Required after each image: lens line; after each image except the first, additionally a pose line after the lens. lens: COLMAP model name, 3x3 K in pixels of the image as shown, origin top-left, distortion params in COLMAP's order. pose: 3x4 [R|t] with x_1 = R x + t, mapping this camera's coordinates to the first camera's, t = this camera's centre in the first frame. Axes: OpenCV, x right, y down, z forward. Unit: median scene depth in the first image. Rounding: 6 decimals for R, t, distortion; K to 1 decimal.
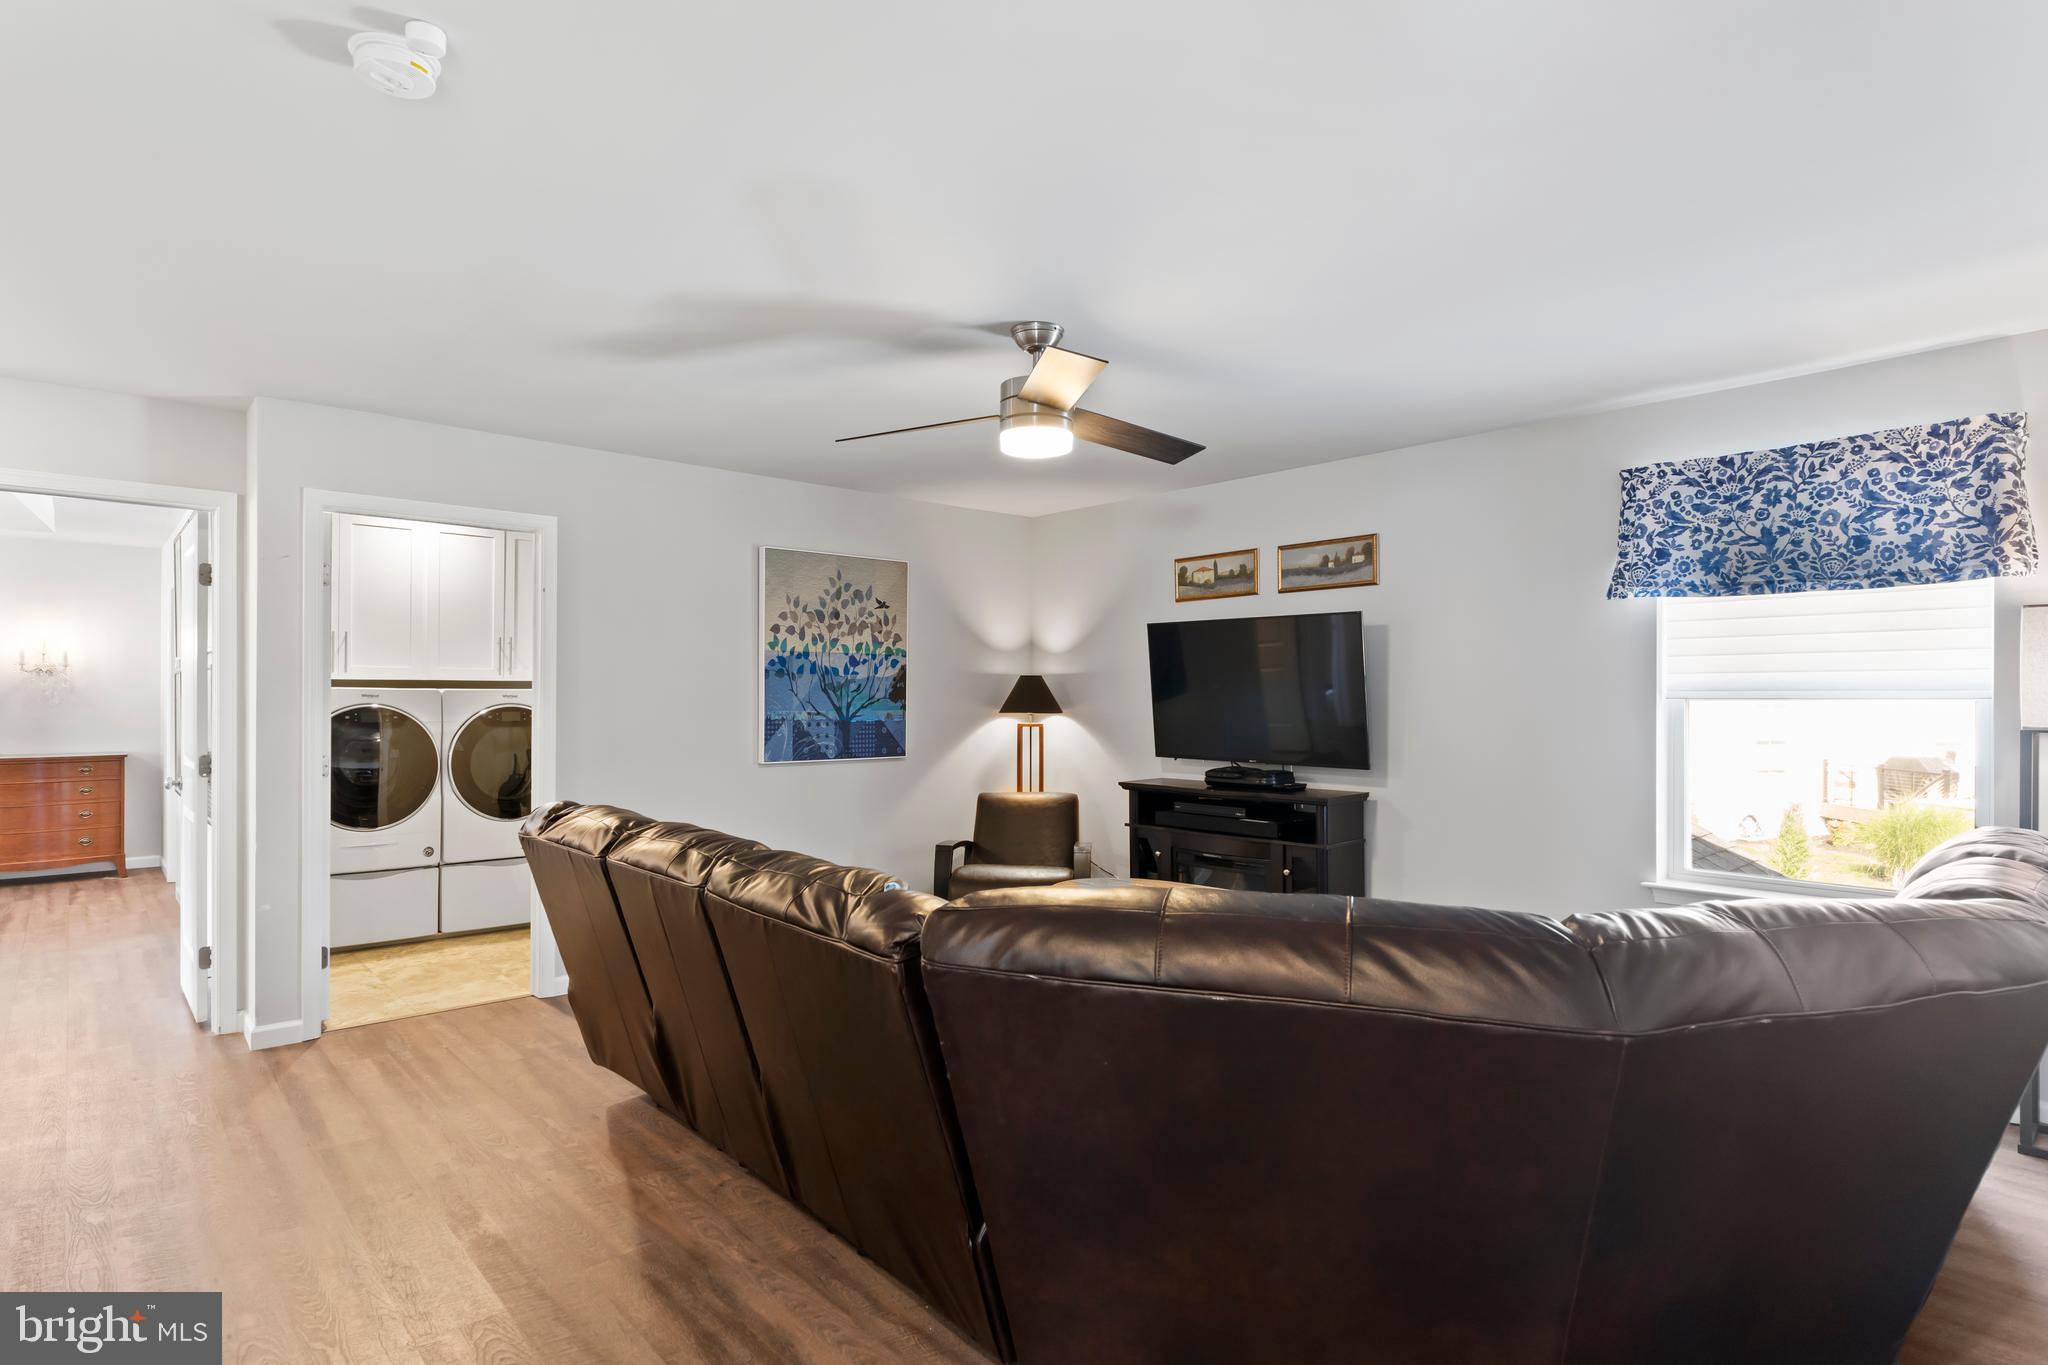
lens RADIAL K [[1045.9, 0, 1012.2], [0, 1045.9, 696.2], [0, 0, 1]] dist [-0.012233, 0.005350]
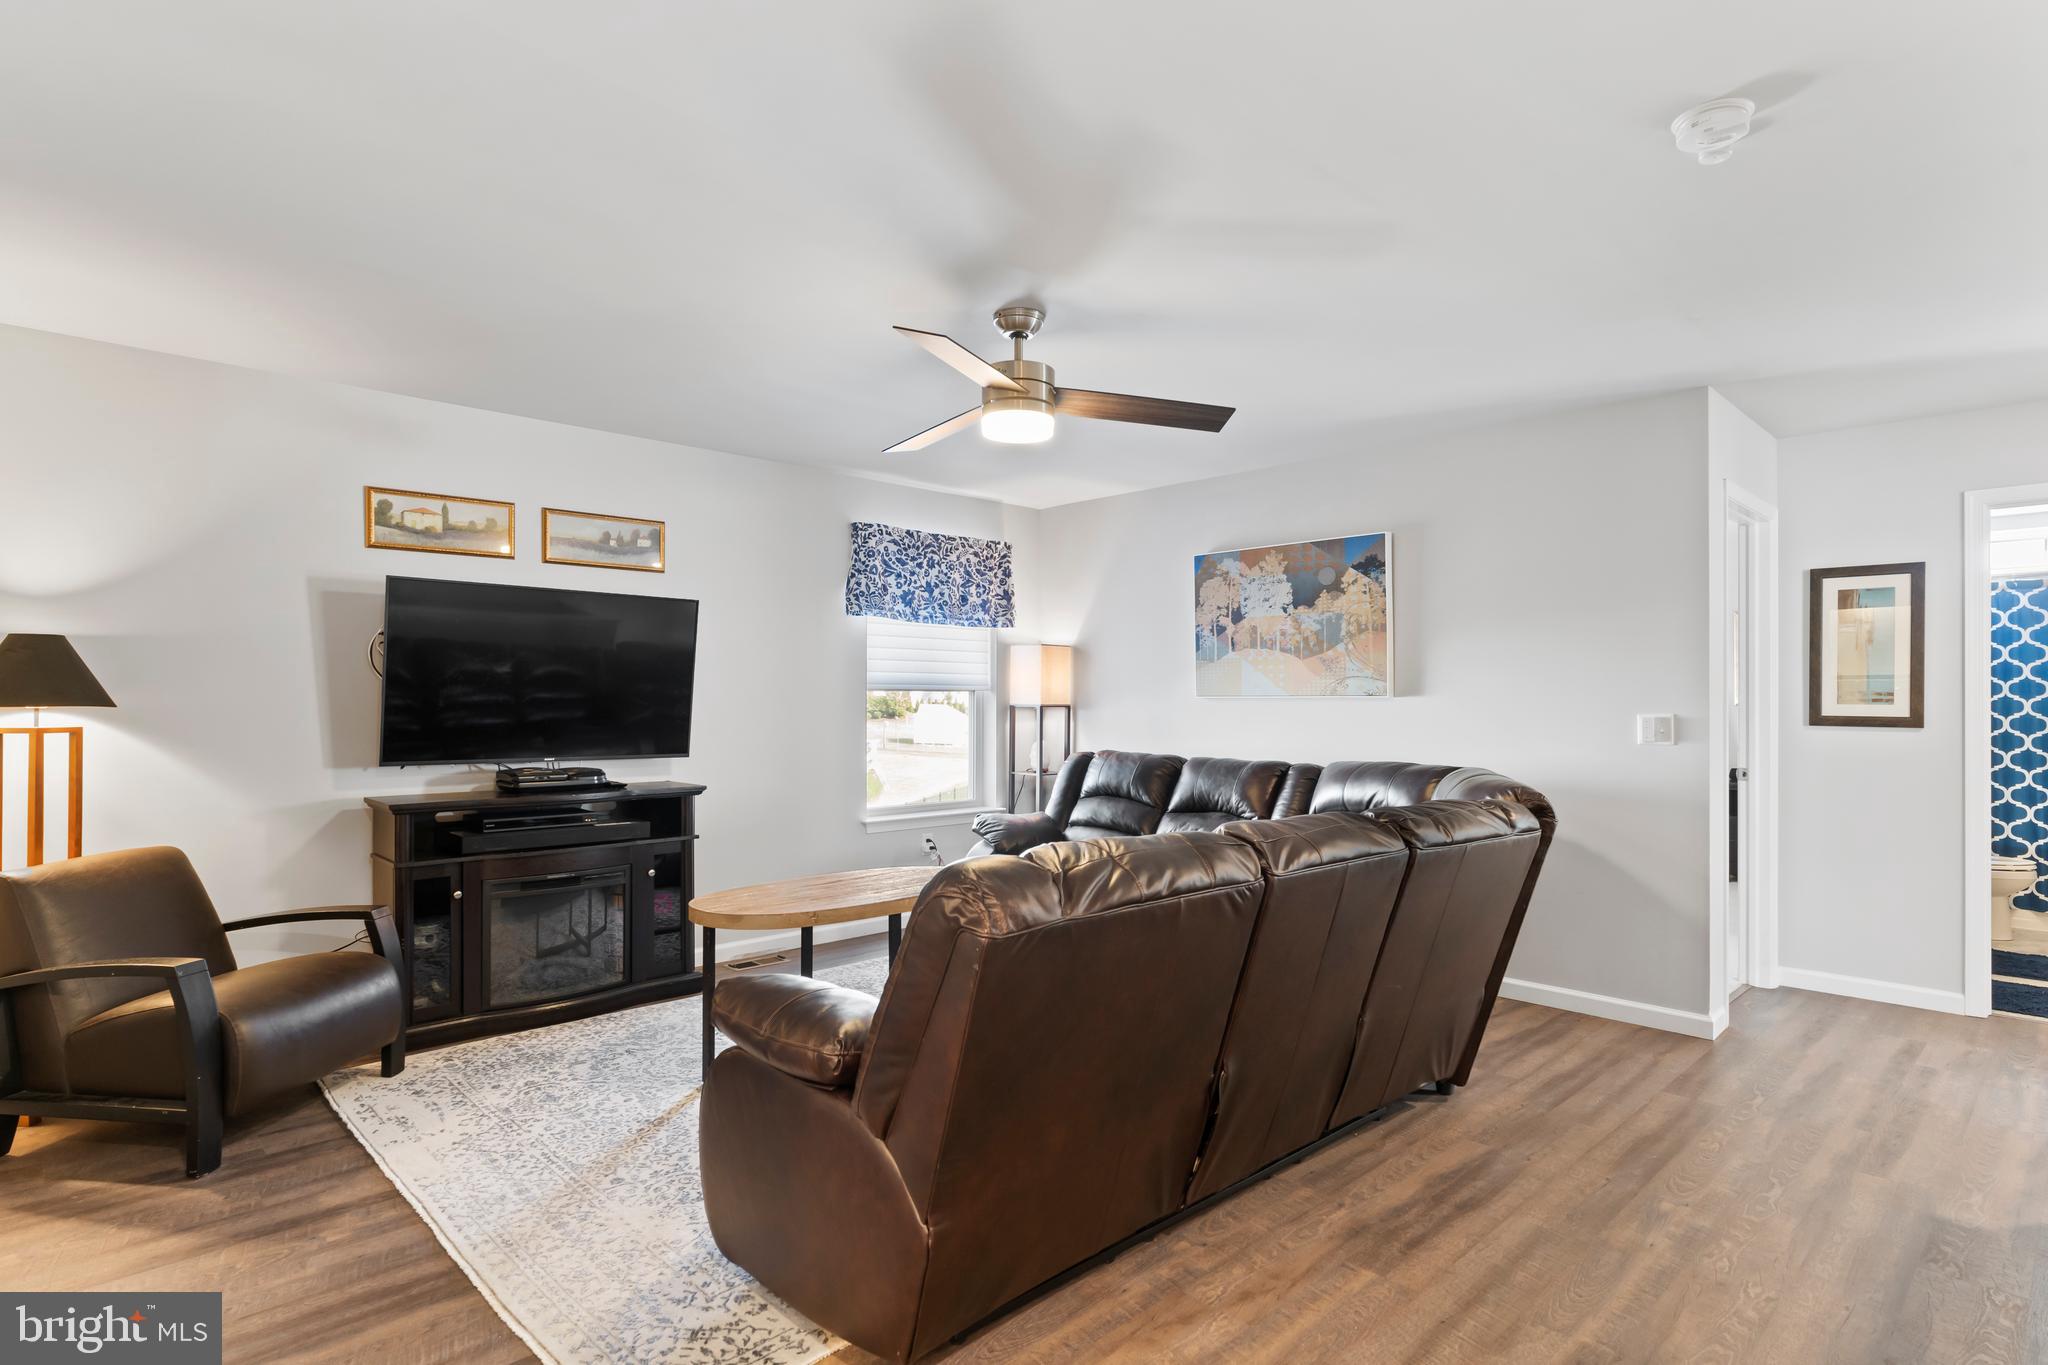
lens RADIAL K [[1045.9, 0, 1015.0], [0, 1045.9, 687.3], [0, 0, 1]] dist [-0.012233, 0.005350]
pose [[-0.022613, 0.012699, 0.999664, -0.593029], [-0.004288, 0.999909, -0.012799, 0.012945], [-0.999735, -0.004576, -0.022557, 0.615081]]
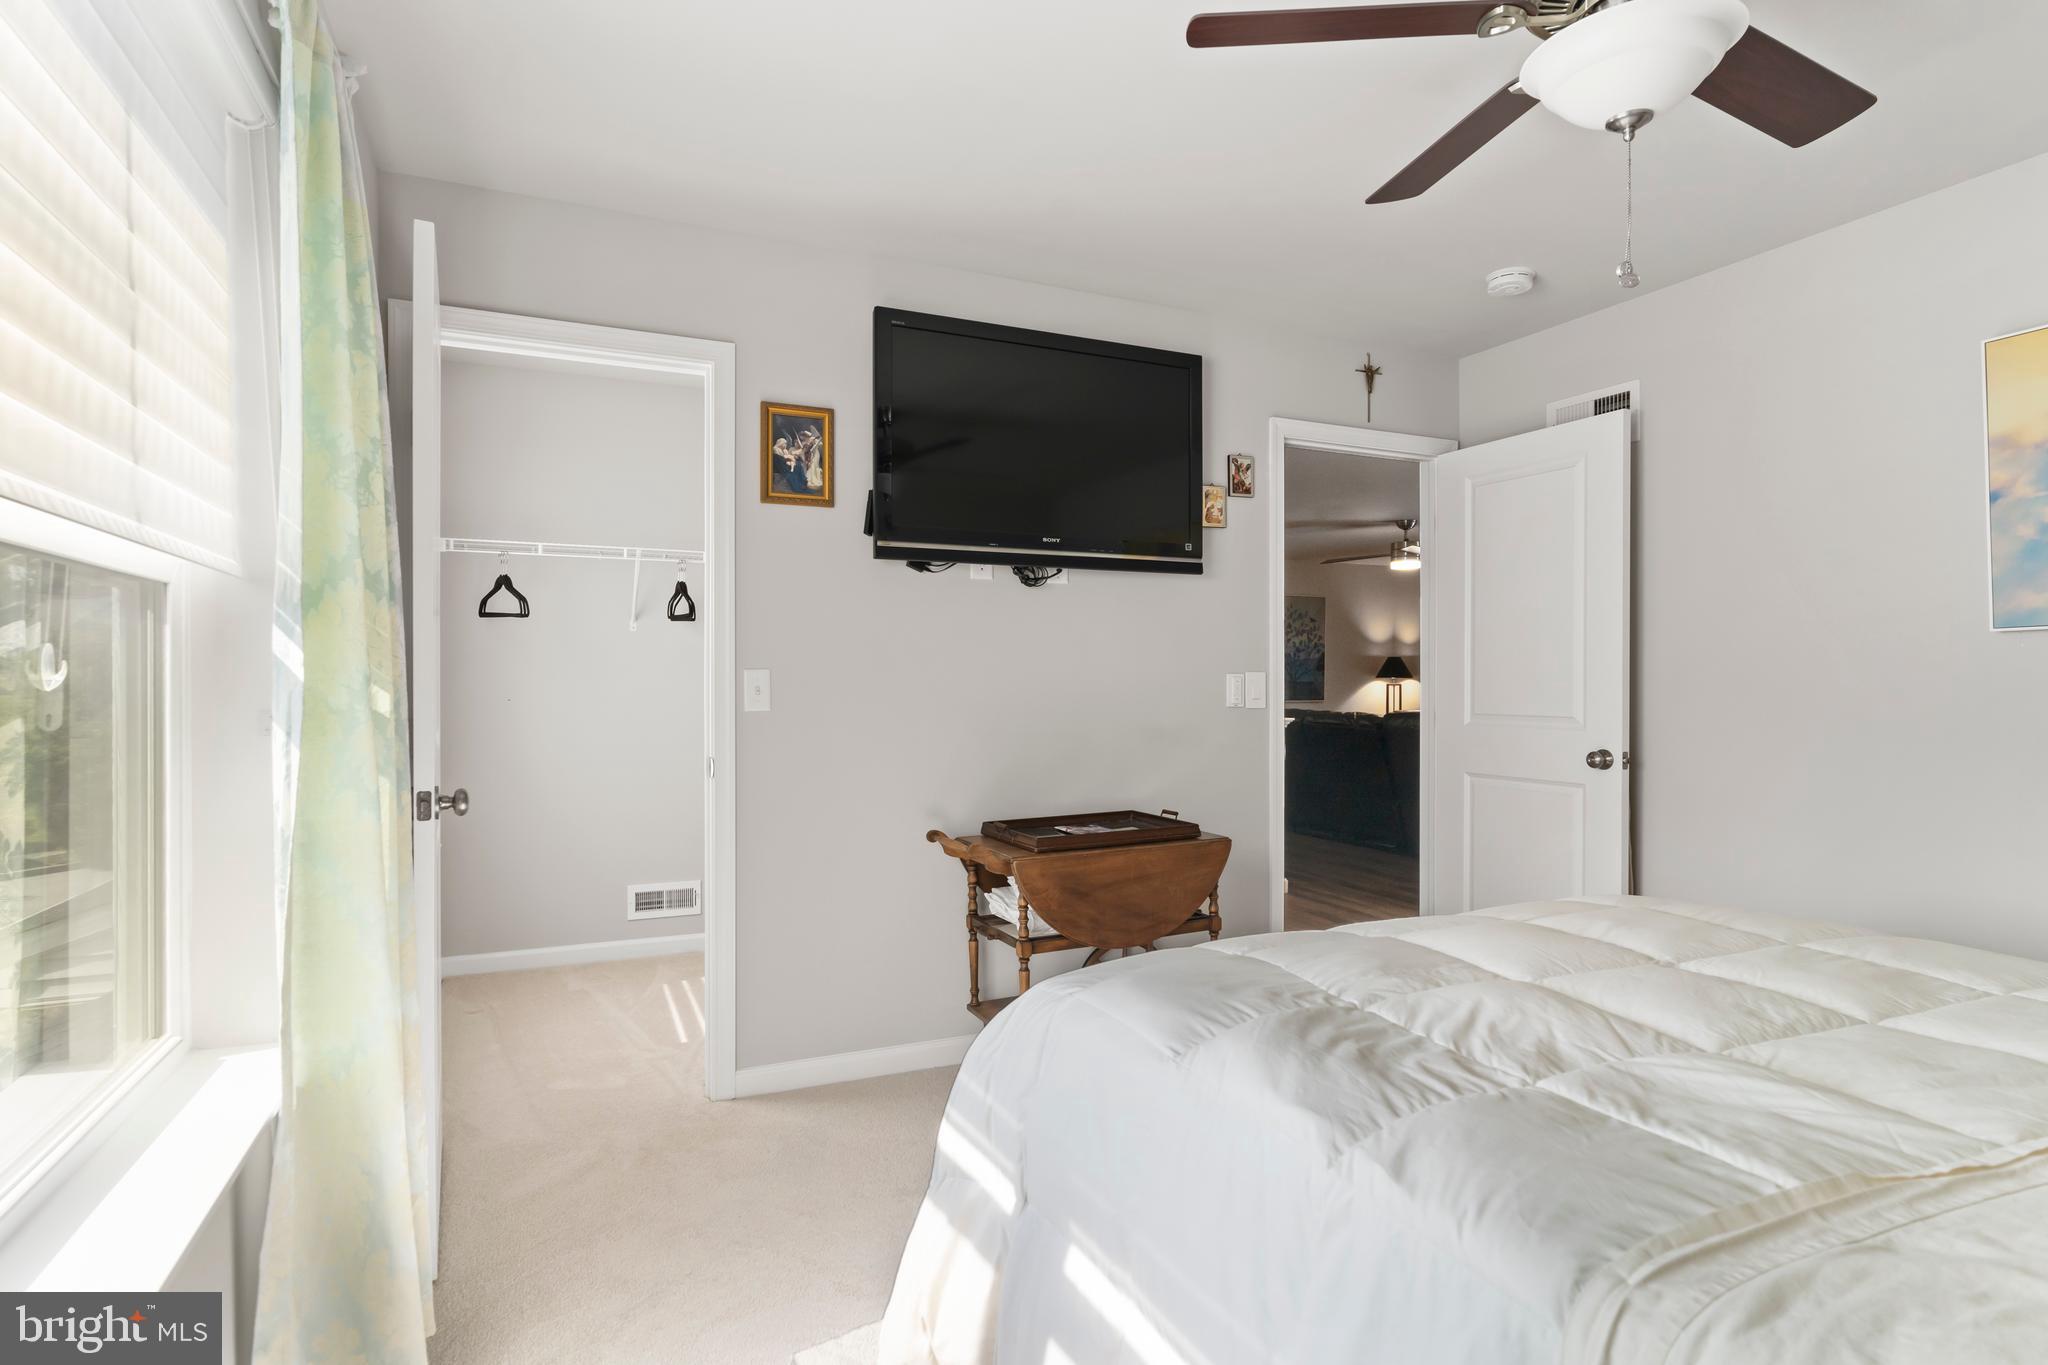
lens RADIAL K [[1045.9, 0, 1020.8], [0, 1045.9, 687.5], [0, 0, 1]] dist [-0.012233, 0.005350]
pose [[0.953697, 0.003584, -0.300749, -0.062595], [-0.000839, 0.999957, 0.009256, 0.018482], [0.300769, -0.008575, 0.953658, -1.024084]]
